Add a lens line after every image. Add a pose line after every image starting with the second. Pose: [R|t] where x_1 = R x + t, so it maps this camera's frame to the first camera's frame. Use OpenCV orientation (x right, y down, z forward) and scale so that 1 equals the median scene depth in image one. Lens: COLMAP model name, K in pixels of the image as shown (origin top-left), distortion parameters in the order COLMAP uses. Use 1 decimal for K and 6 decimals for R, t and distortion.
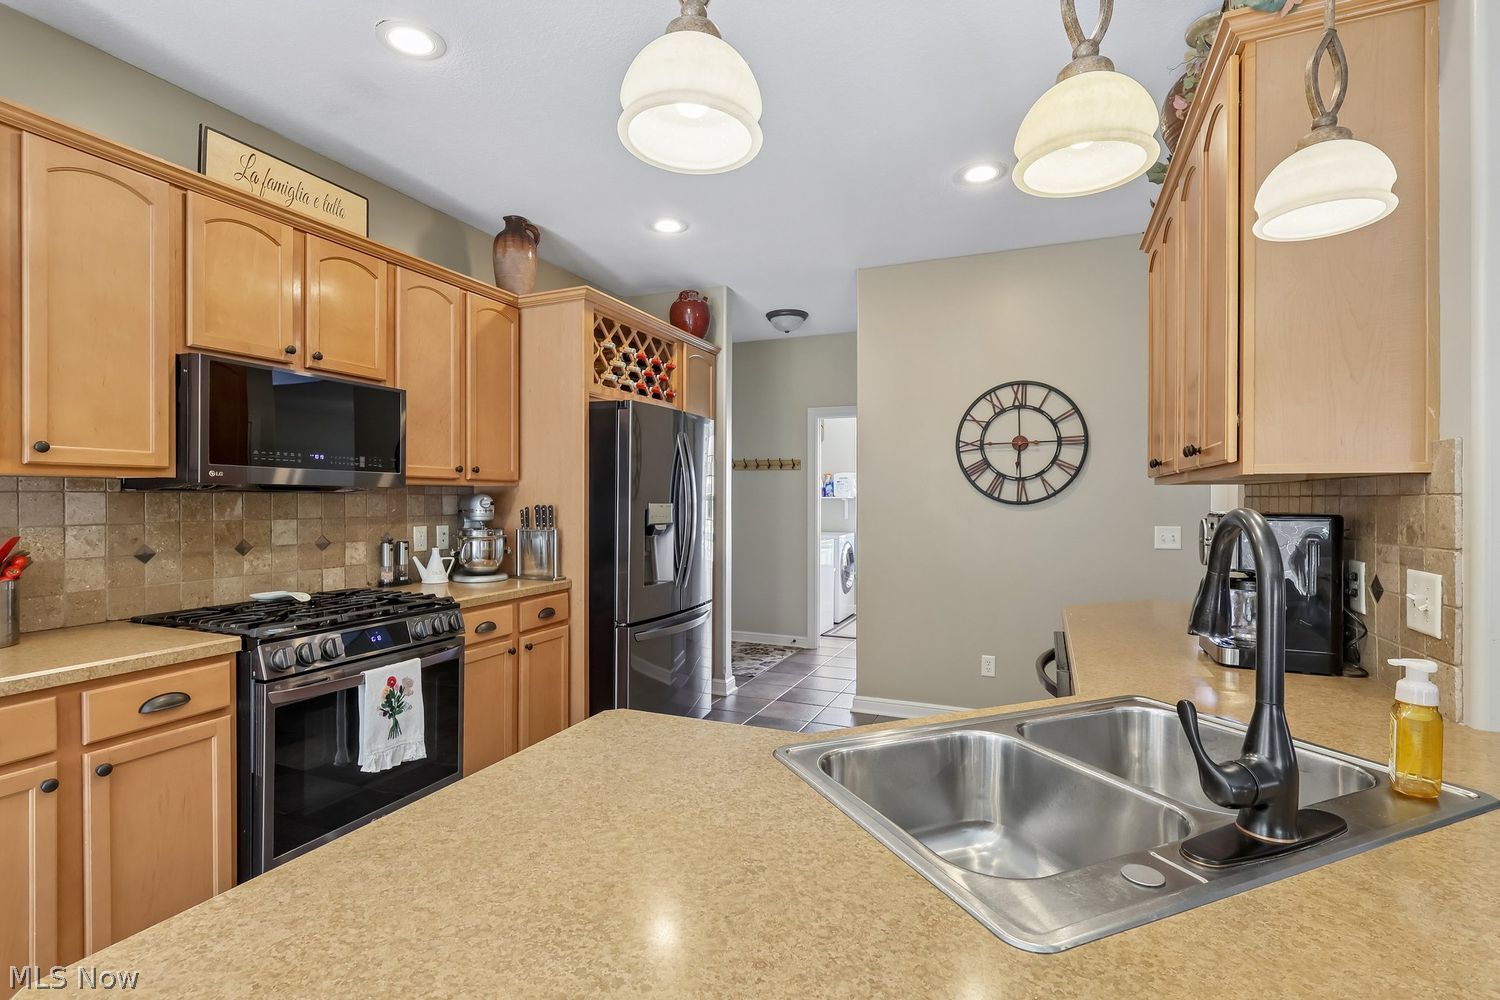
lens RADIAL K [[703.5, 0, 737.8], [0, 703.5, 501.6], [0, 0, 1]] dist [0.002481, -0.000478]
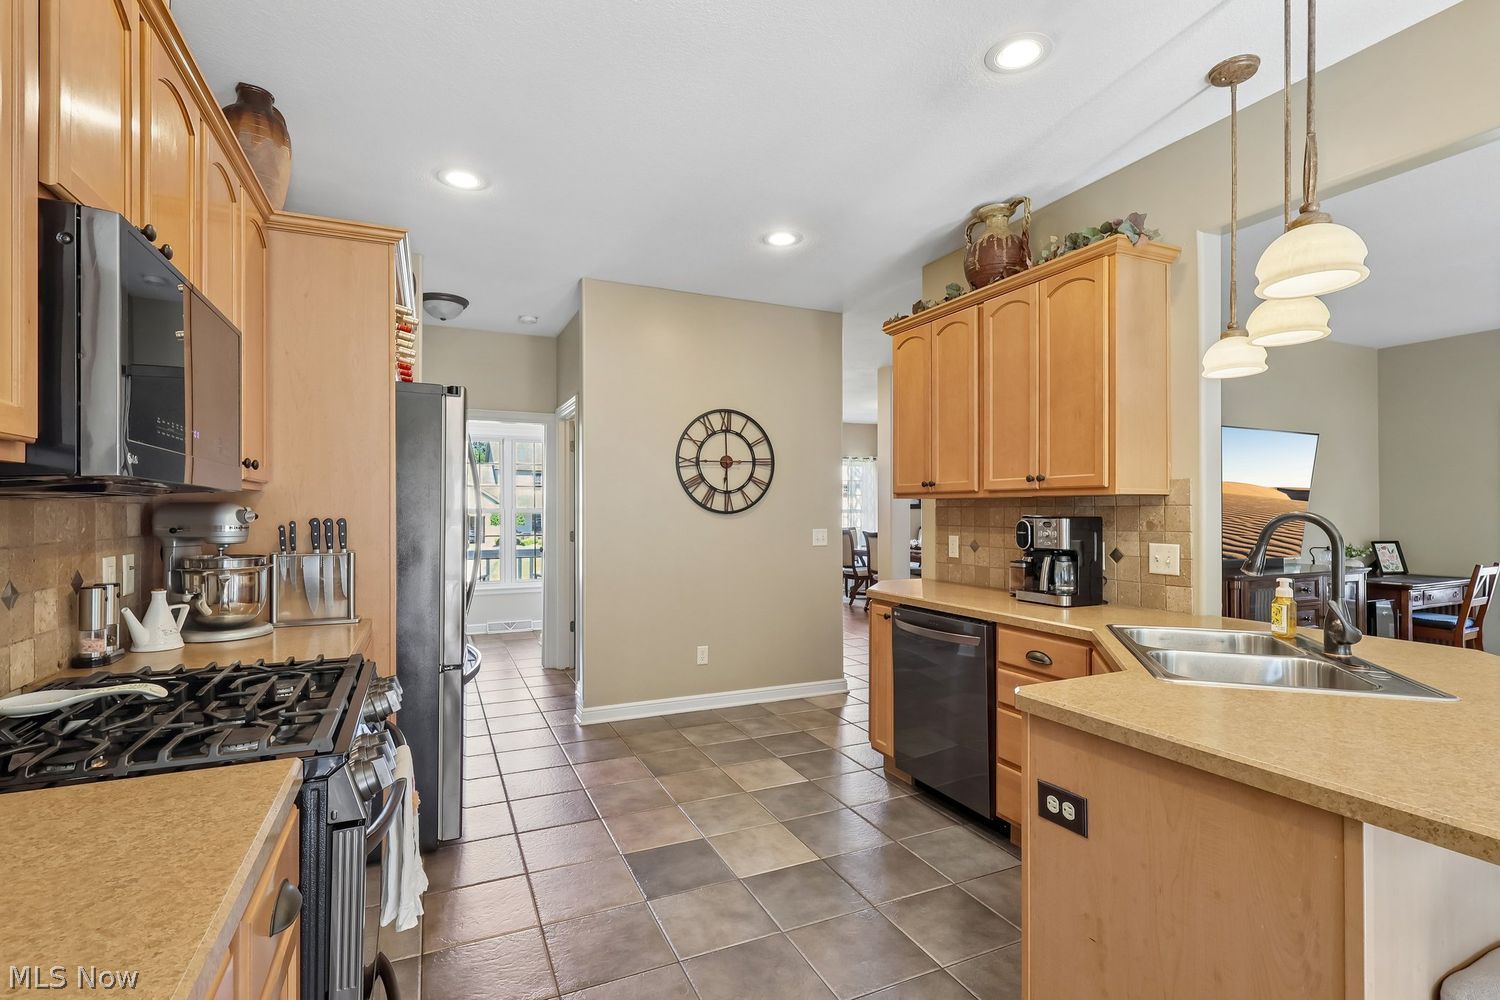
lens RADIAL K [[703.5, 0, 744.2], [0, 703.5, 504.2], [0, 0, 1]] dist [0.002481, -0.000478]
pose [[0.669973, 0.003810, 0.742376, -0.462584], [0.005624, 0.999932, -0.010207, 0.000540], [-0.742364, 0.011013, 0.669906, 0.191029]]
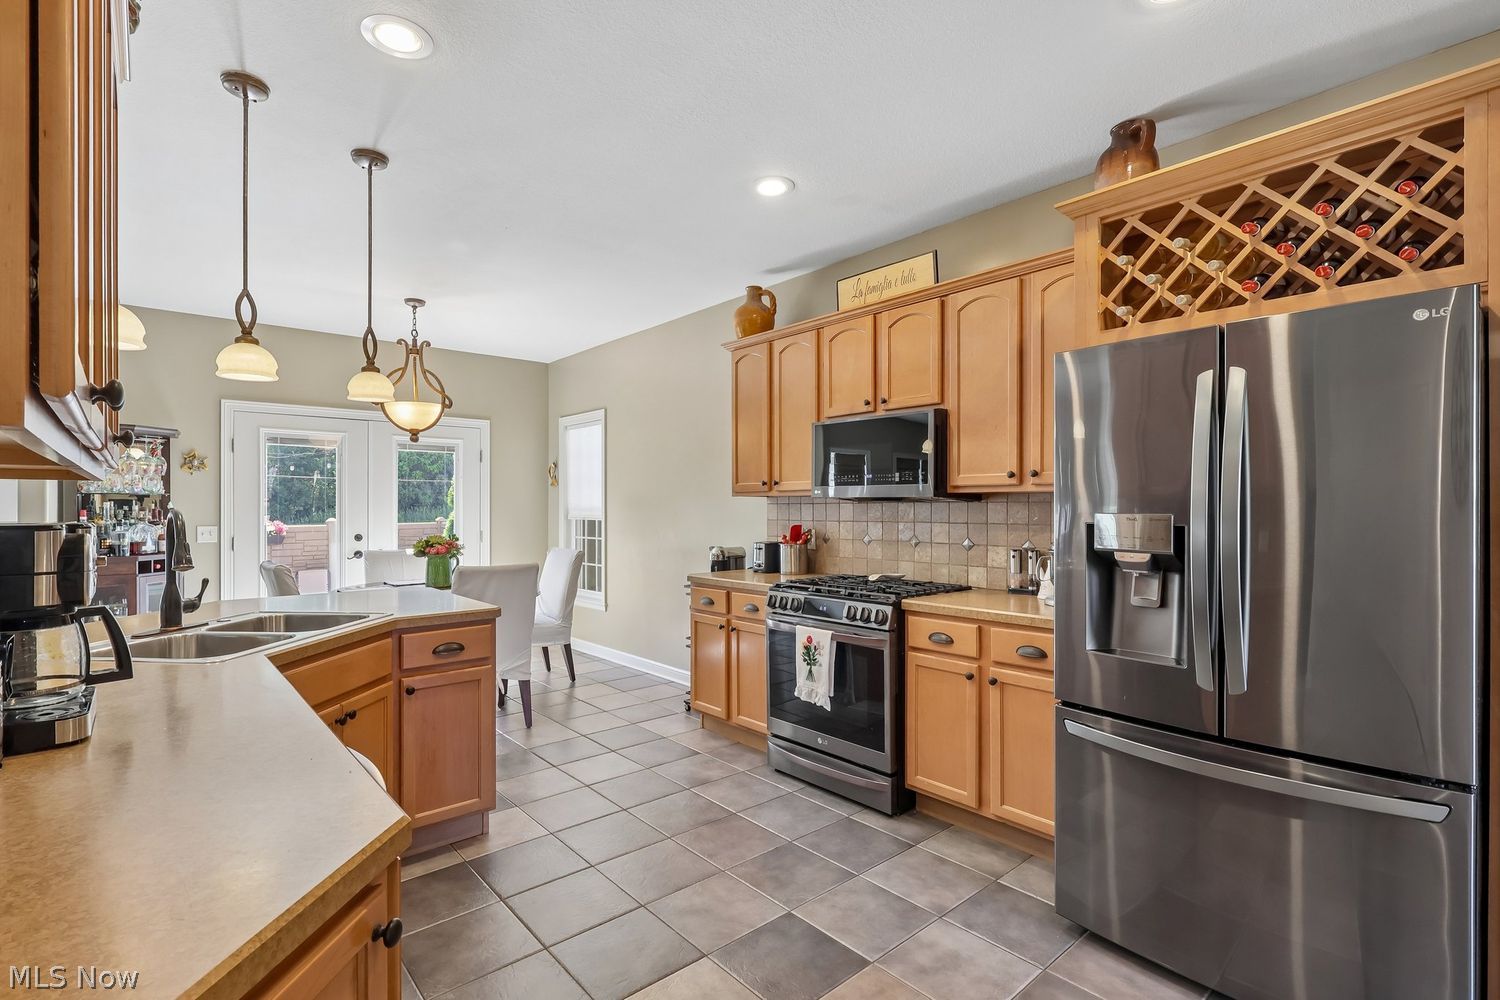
lens RADIAL K [[703.5, 0, 750.6], [0, 703.5, 508.3], [0, 0, 1]] dist [0.002481, -0.000478]
pose [[-0.426851, -0.000509, -0.904322, 0.479188], [-0.004379, 0.999989, 0.001504, -0.001123], [0.904311, 0.004602, -0.426849, 0.885328]]
